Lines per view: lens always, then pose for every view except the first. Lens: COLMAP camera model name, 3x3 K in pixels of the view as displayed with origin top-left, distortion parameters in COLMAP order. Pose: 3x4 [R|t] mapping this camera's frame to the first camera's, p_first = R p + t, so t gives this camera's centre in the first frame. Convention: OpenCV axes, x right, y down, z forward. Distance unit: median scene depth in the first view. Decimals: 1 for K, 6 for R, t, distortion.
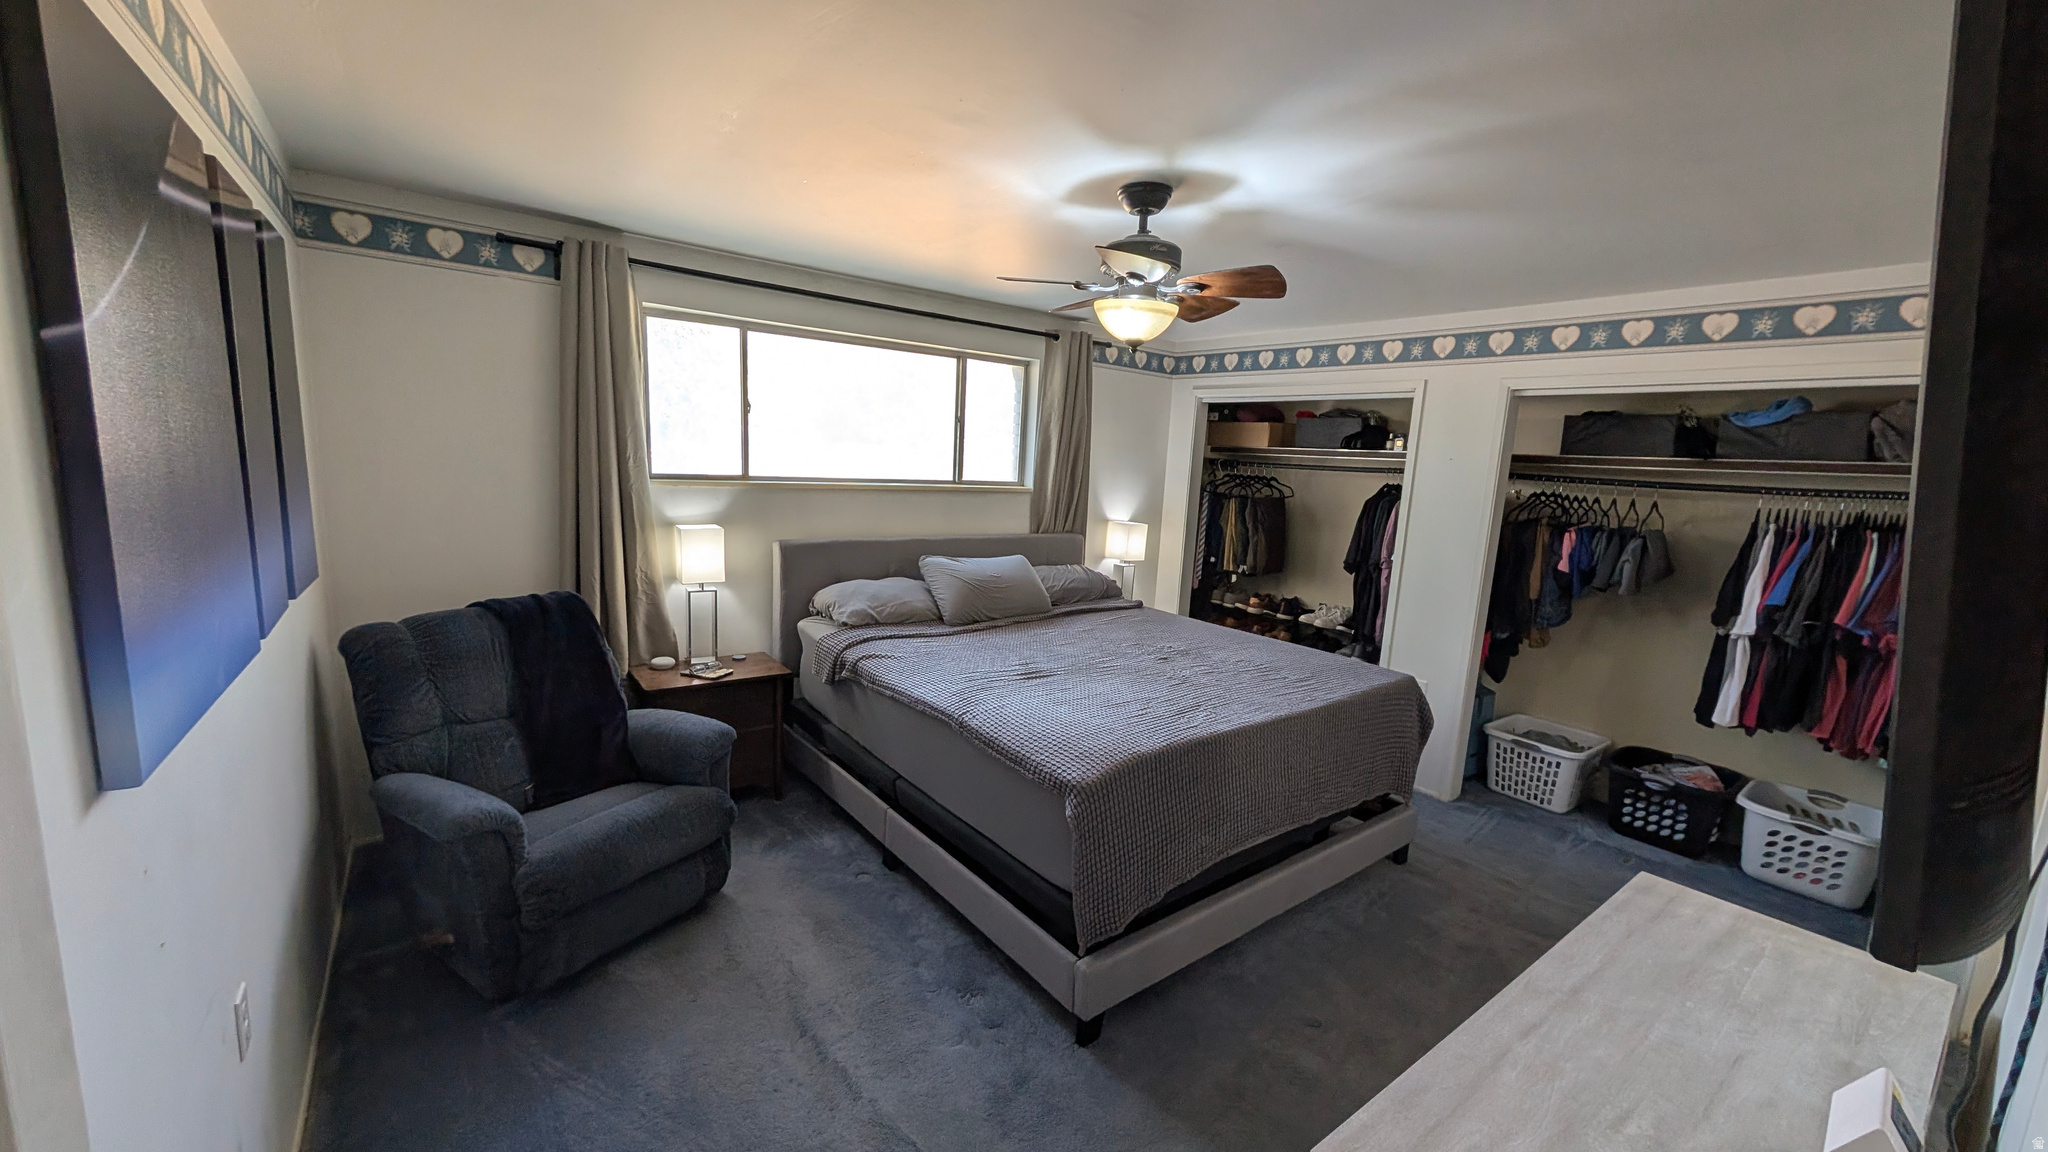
lens RADIAL K [[767.3, 0, 1029.3], [0, 767.3, 579.1], [0, 0, 1]] dist [0.000419, -0.000046]
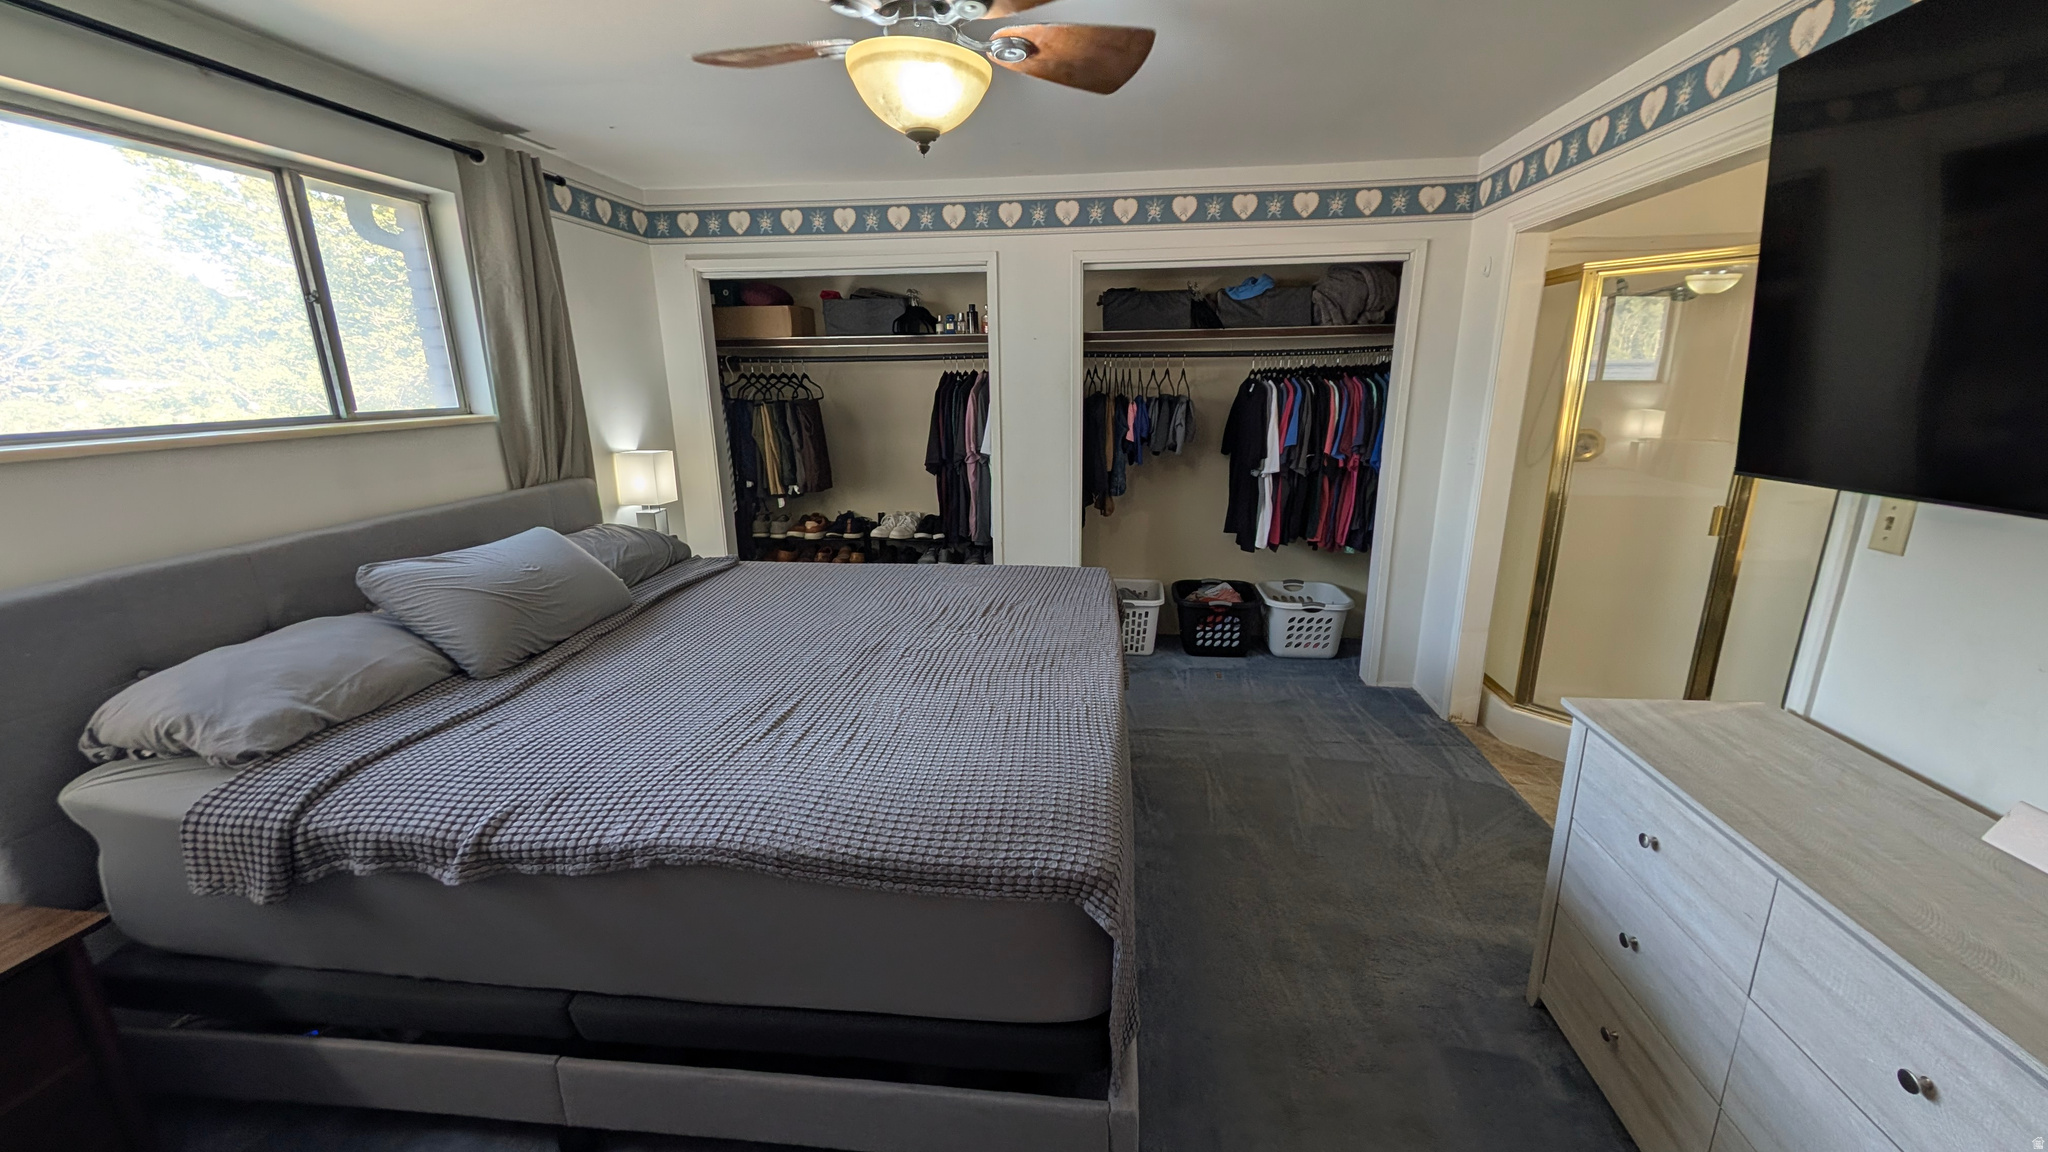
lens RADIAL K [[767.3, 0, 1030.0], [0, 767.3, 576.4], [0, 0, 1]] dist [0.000419, -0.000046]
pose [[0.694455, -0.243576, 0.677054, -0.177244], [0.161743, 0.969723, 0.182965, -0.045111], [-0.701121, -0.017553, 0.712826, 0.319249]]
